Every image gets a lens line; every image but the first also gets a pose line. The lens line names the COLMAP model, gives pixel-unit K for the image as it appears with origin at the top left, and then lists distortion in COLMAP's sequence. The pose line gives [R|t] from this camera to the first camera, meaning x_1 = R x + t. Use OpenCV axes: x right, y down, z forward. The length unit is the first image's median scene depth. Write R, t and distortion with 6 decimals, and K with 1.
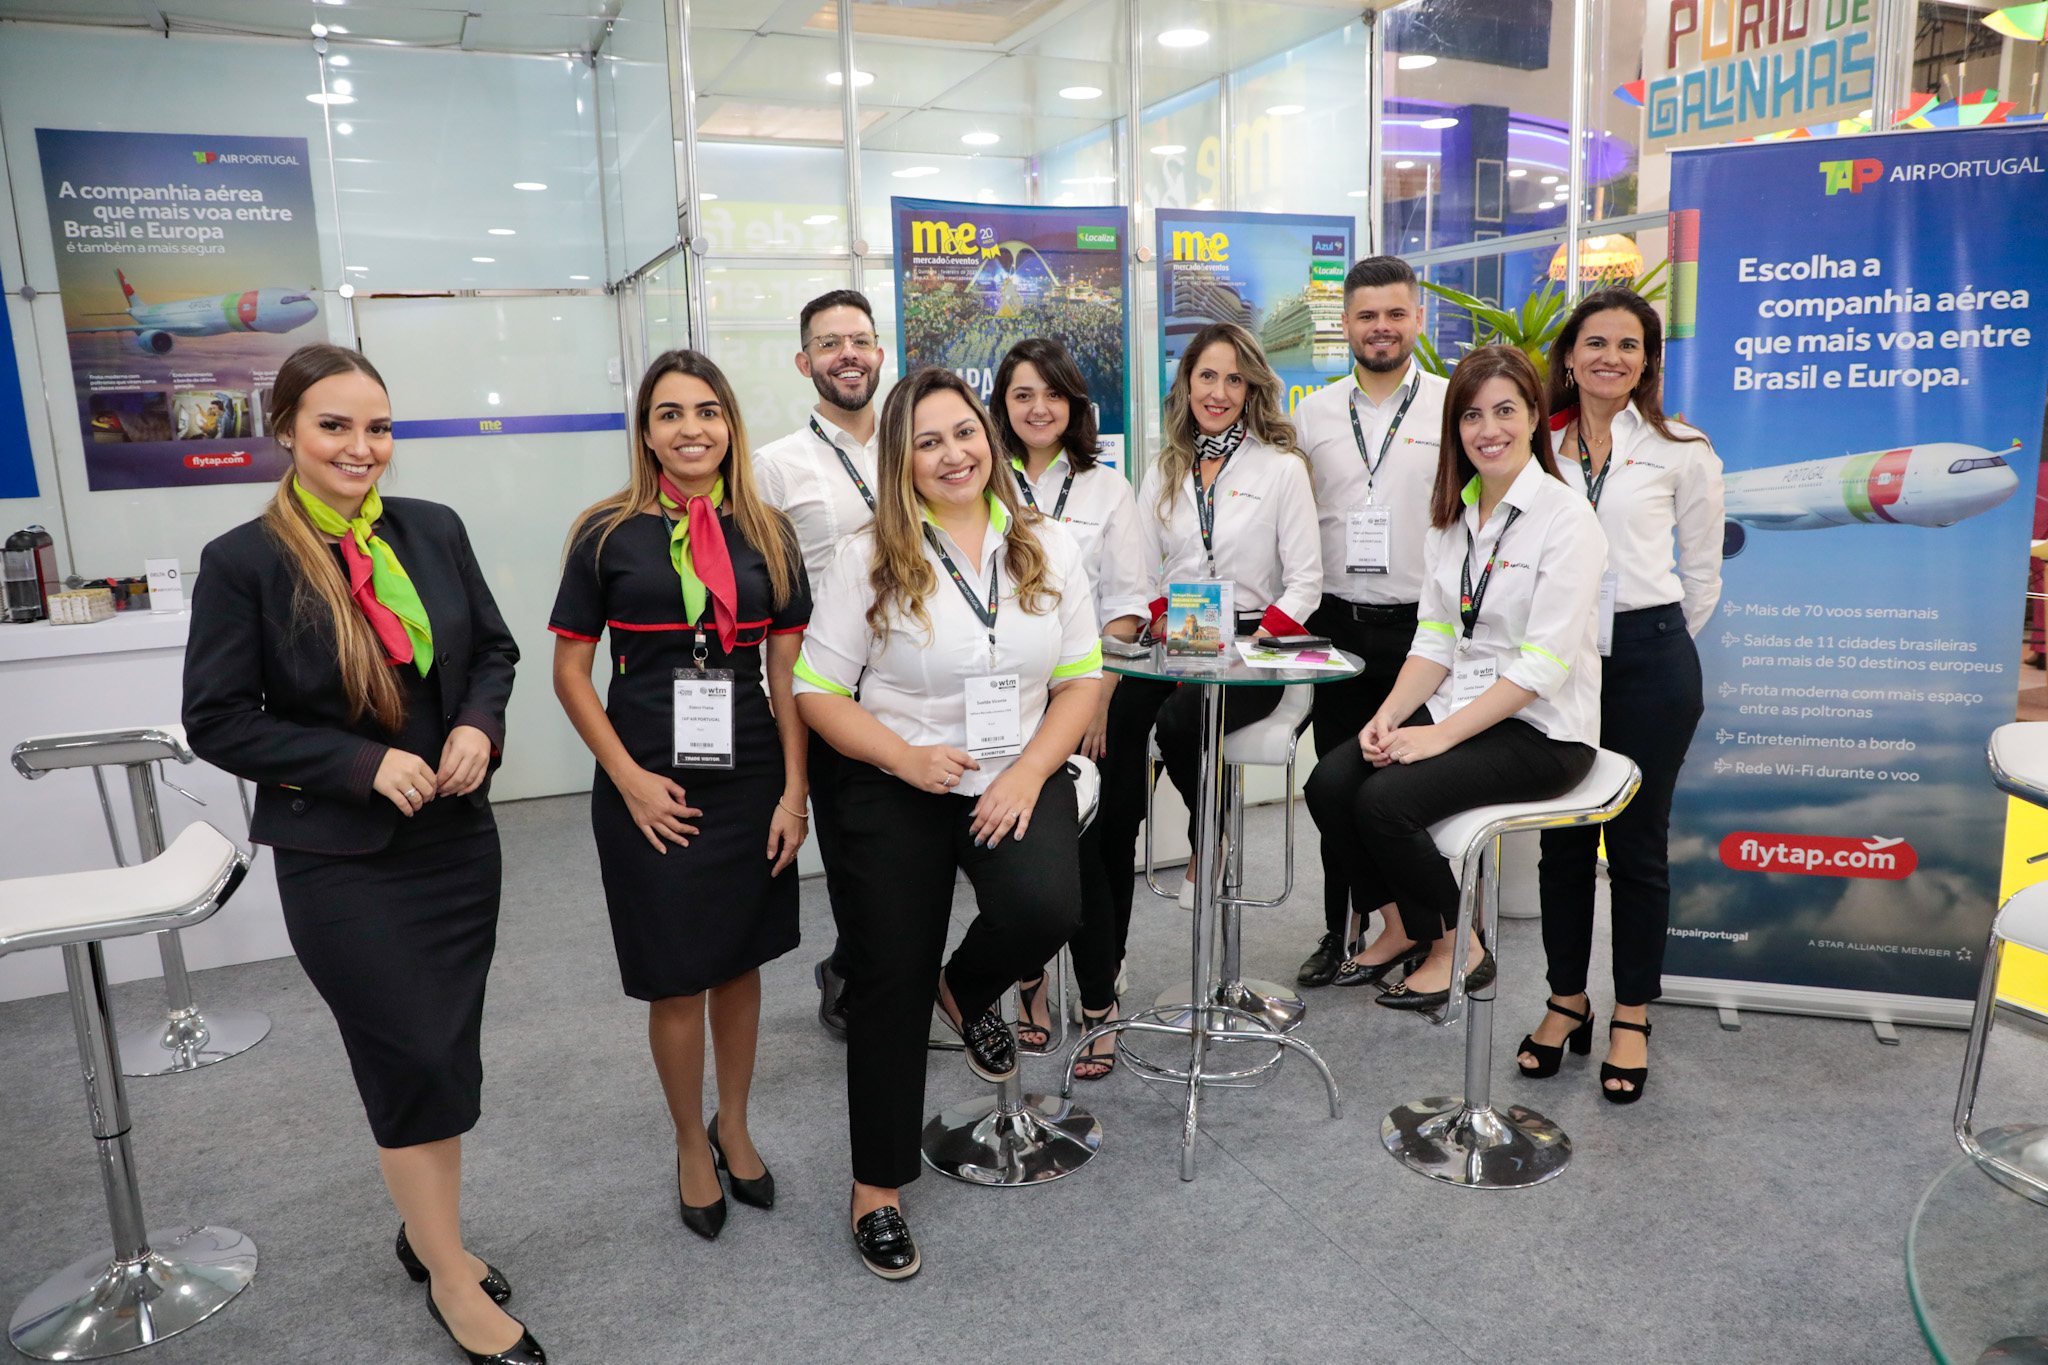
lens RADIAL K [[1439.9, 0, 1024.0], [0, 1439.9, 682.5], [0, 0, 1]] dist [-0.061975, 0.000218]
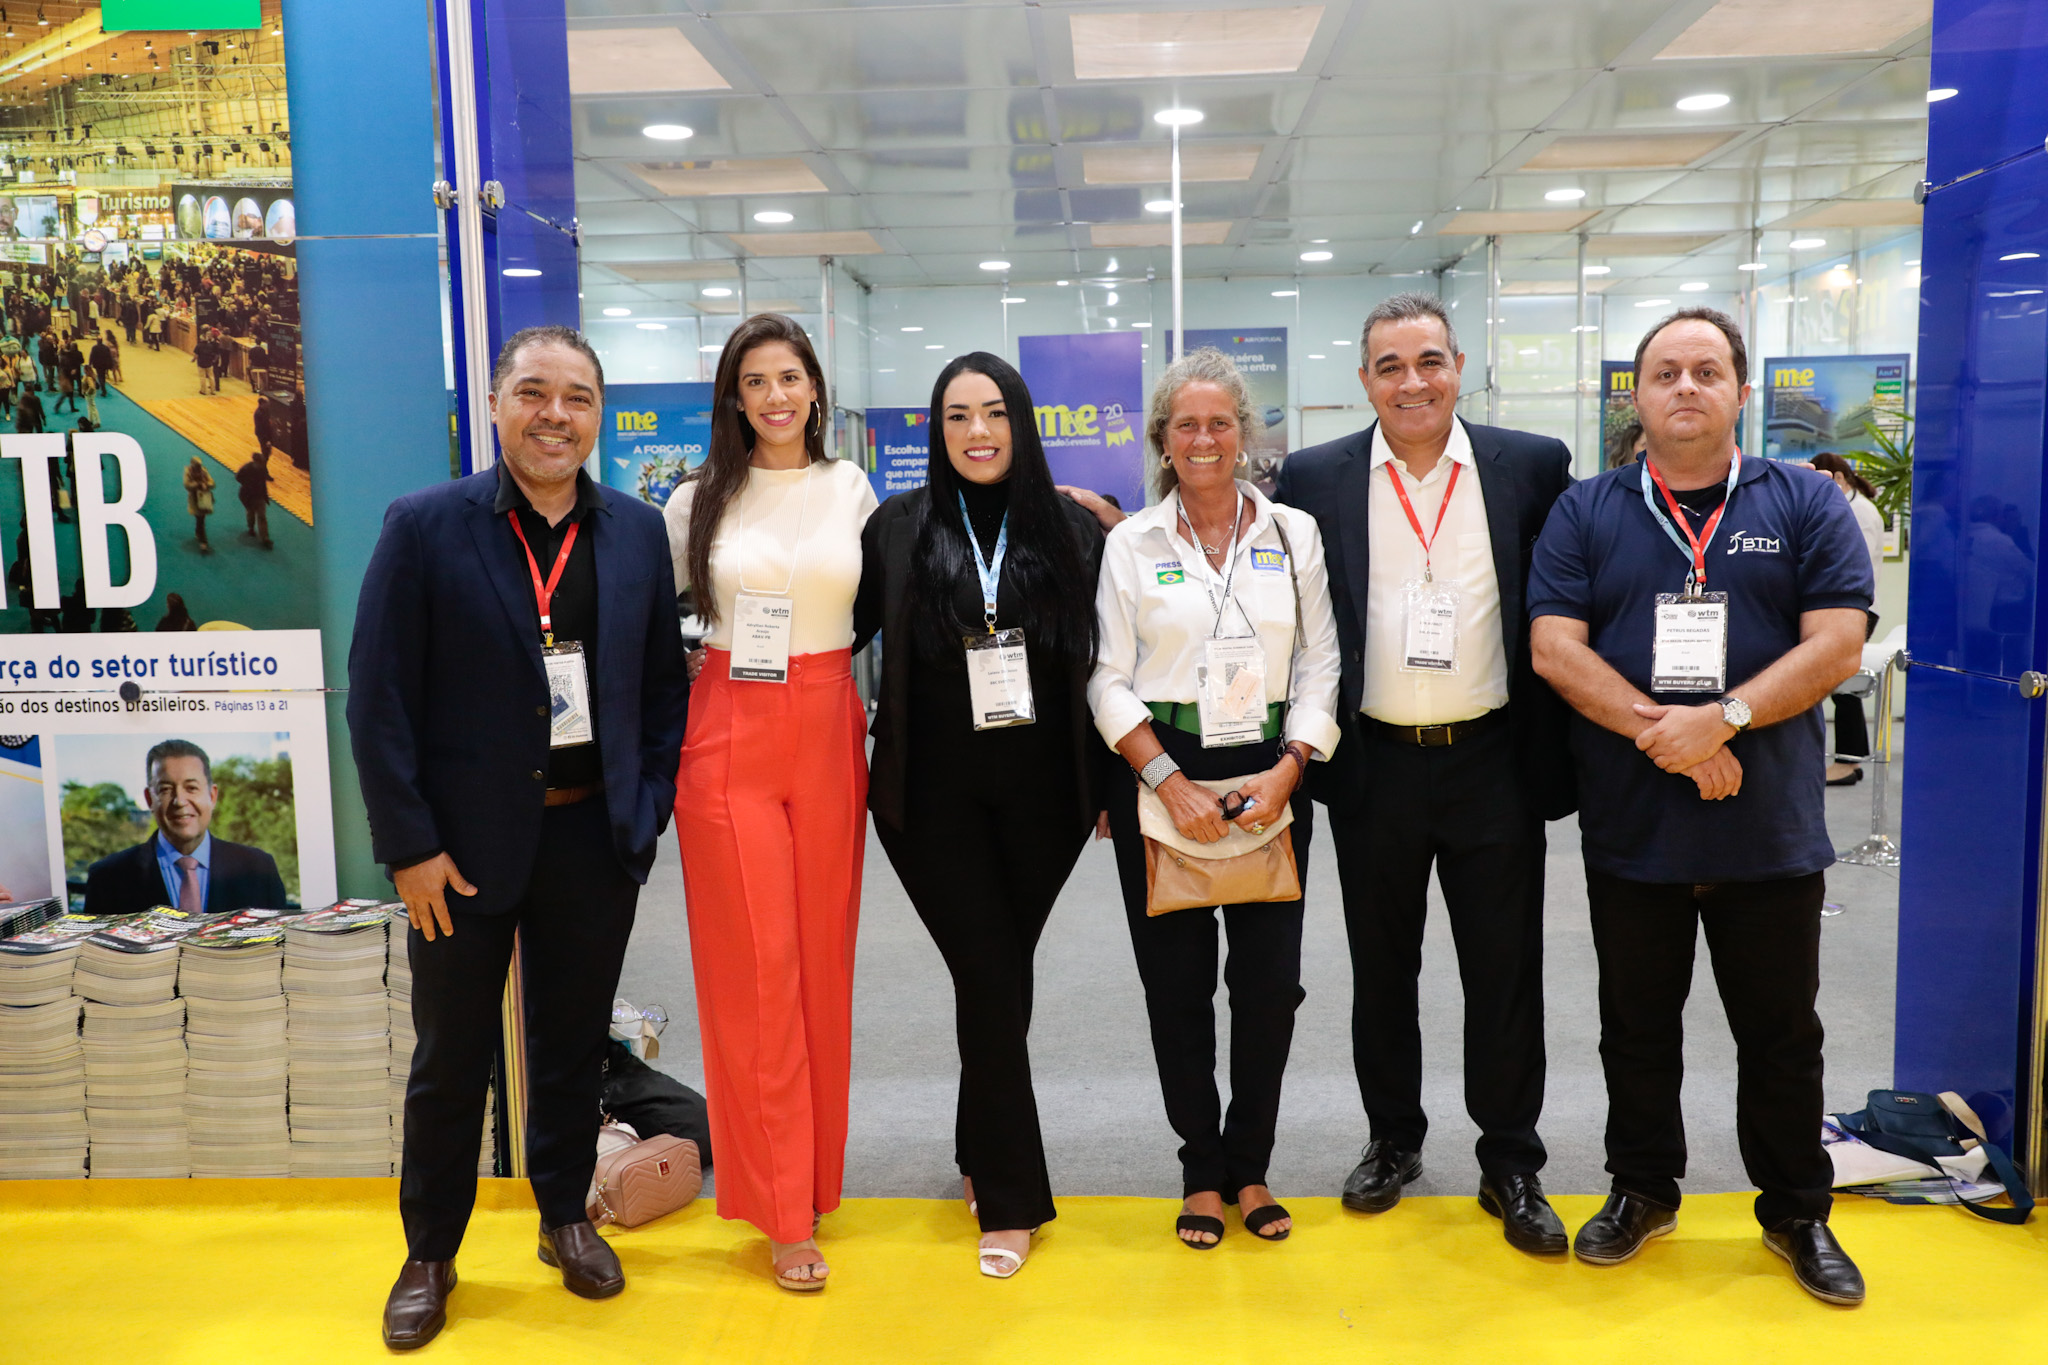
lens RADIAL K [[1814.9, 0, 1024.0], [0, 1814.9, 682.5], [0, 0, 1]] dist [0.004660, 0.003733]
pose [[0.897587, 0.053218, -0.437613, 0.267899], [-0.086312, 0.994689, -0.056069, 0.257291], [0.432305, 0.088098, 0.897413, -1.310763]]
